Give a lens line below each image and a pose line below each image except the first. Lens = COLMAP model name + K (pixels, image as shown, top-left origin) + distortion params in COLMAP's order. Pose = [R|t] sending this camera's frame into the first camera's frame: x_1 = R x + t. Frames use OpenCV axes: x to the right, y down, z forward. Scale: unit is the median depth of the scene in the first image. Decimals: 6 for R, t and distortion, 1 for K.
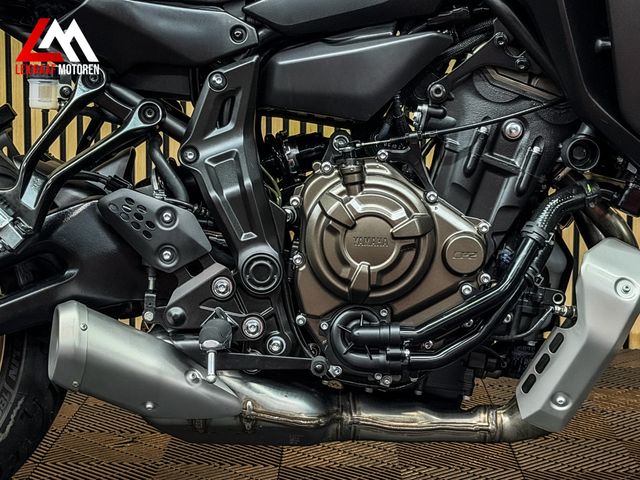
lens RADIAL K [[1434.9, 0, 320.0], [0, 1434.9, 240.0], [0, 0, 1]] dist [0.104832, 0.325342]
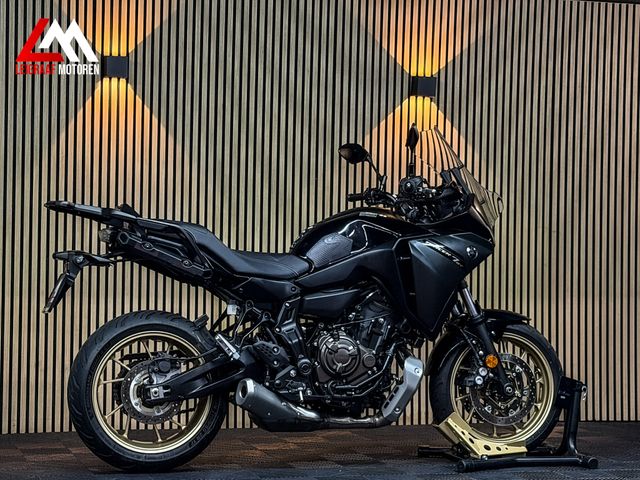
lens RADIAL K [[1456.6, 0, 331.7], [0, 1456.6, 239.5], [0, 0, 1]] dist [0.077310, 0.518816]
pose [[0.949472, 0.011272, 0.313648, -0.949269], [0.033461, 0.990023, -0.136872, 0.175562], [-0.312062, 0.140451, 0.939623, -1.928025]]
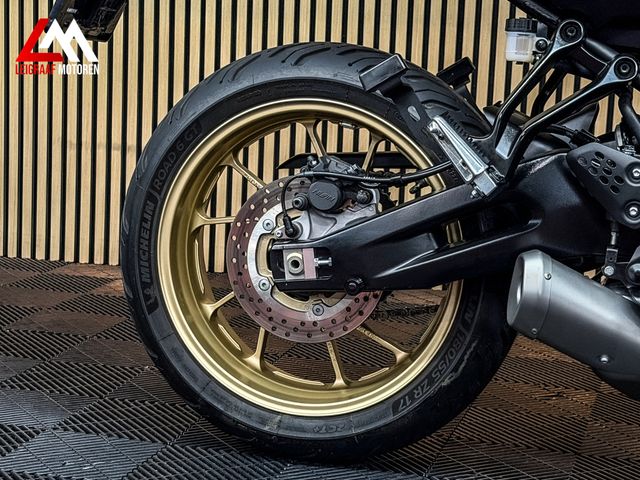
lens RADIAL K [[1434.9, 0, 320.0], [0, 1434.9, 240.0], [0, 0, 1]] dist [0.104832, 0.325342]
pose [[0.966318, 0.065925, -0.248764, -0.065680], [-0.059607, 0.997681, 0.032854, 0.010502], [0.250353, -0.016919, 0.968007, -0.027948]]
